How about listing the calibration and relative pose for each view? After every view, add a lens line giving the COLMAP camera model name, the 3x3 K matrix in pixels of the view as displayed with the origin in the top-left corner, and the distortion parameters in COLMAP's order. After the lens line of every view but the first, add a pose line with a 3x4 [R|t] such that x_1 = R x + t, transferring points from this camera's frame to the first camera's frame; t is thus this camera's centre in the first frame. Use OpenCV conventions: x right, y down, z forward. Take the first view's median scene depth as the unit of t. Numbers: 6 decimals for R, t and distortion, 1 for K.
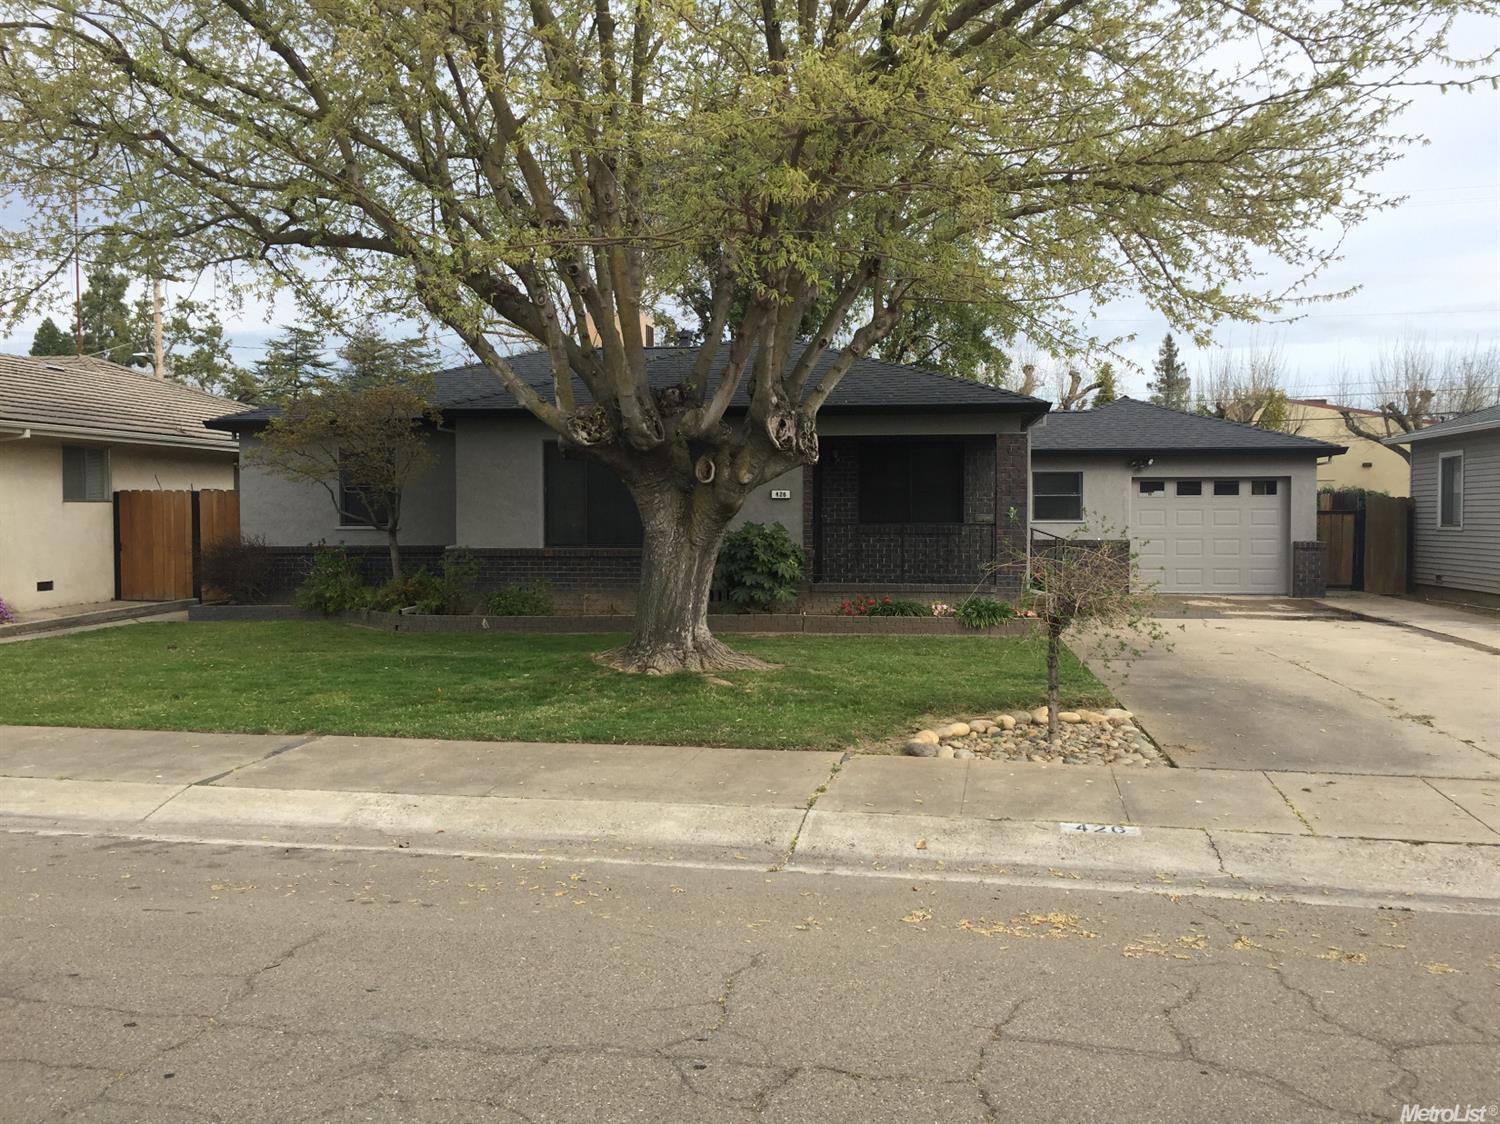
lens RADIAL K [[1287.2, 0, 747.4], [0, 1287.2, 558.1], [0, 0, 1]] dist [0.077814, -0.094779]
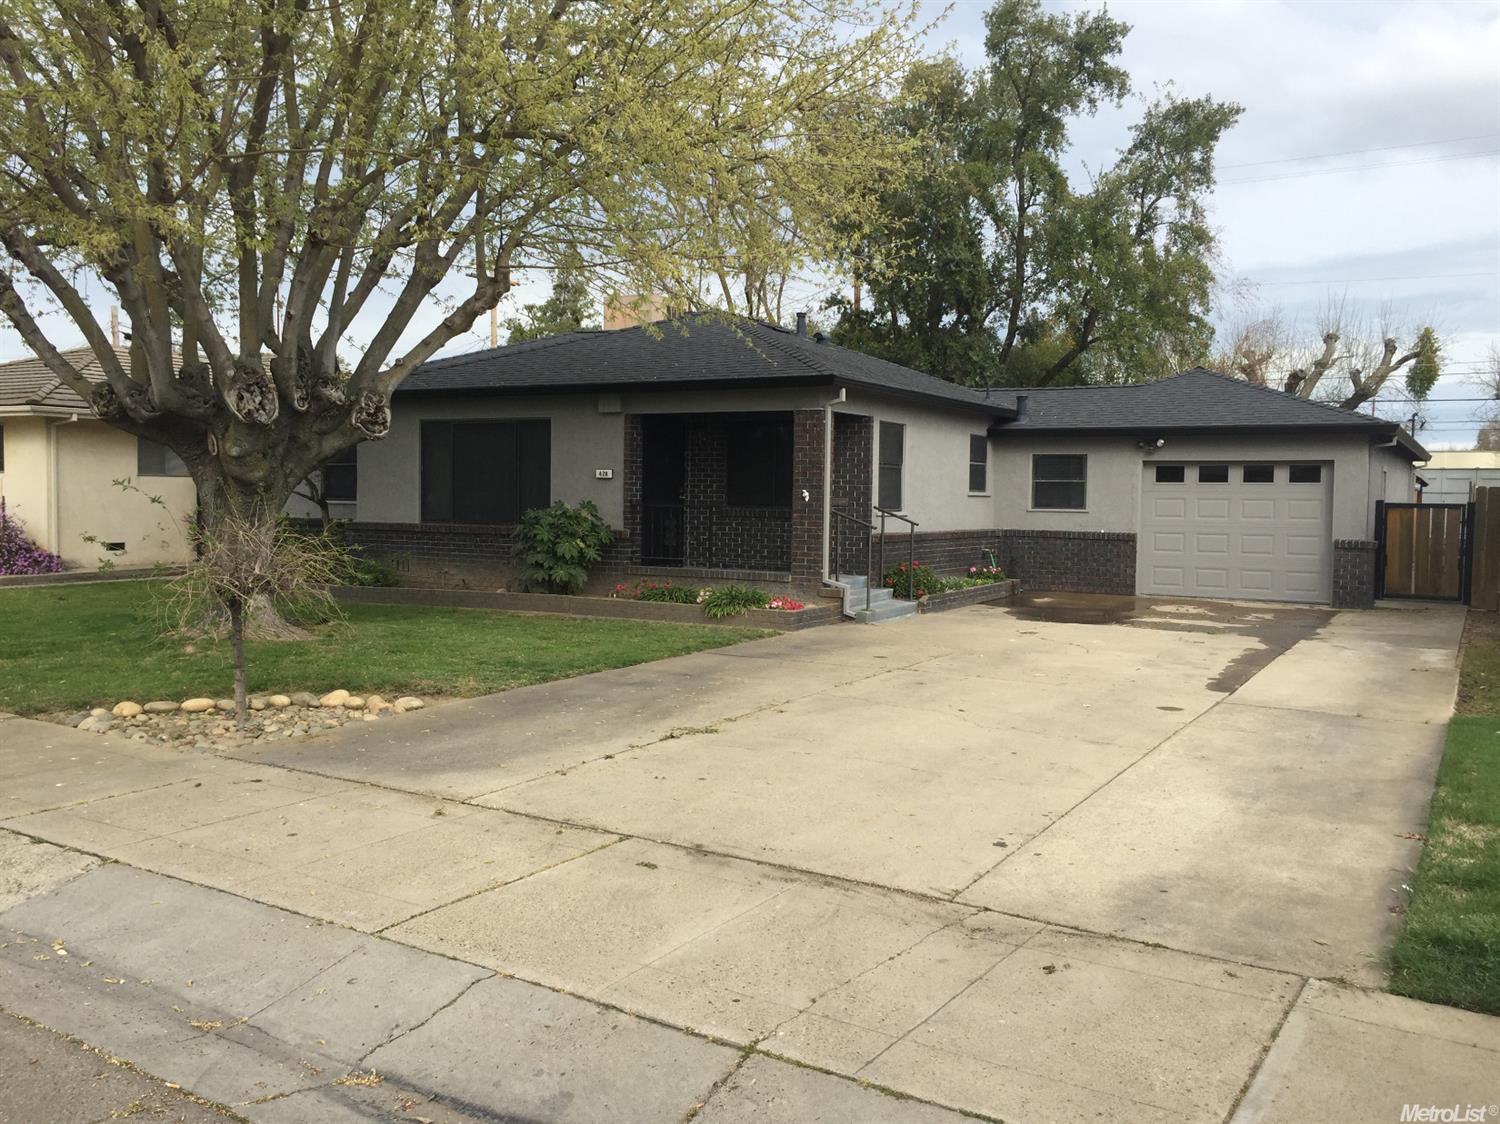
lens RADIAL K [[1287.2, 0, 745.2], [0, 1287.2, 563.4], [0, 0, 1]] dist [0.077814, -0.094779]
pose [[0.926139, 0.035086, -0.375548, 0.386517], [-0.030106, 0.999364, 0.019121, -0.002554], [0.375980, -0.006403, 0.926606, 0.100439]]
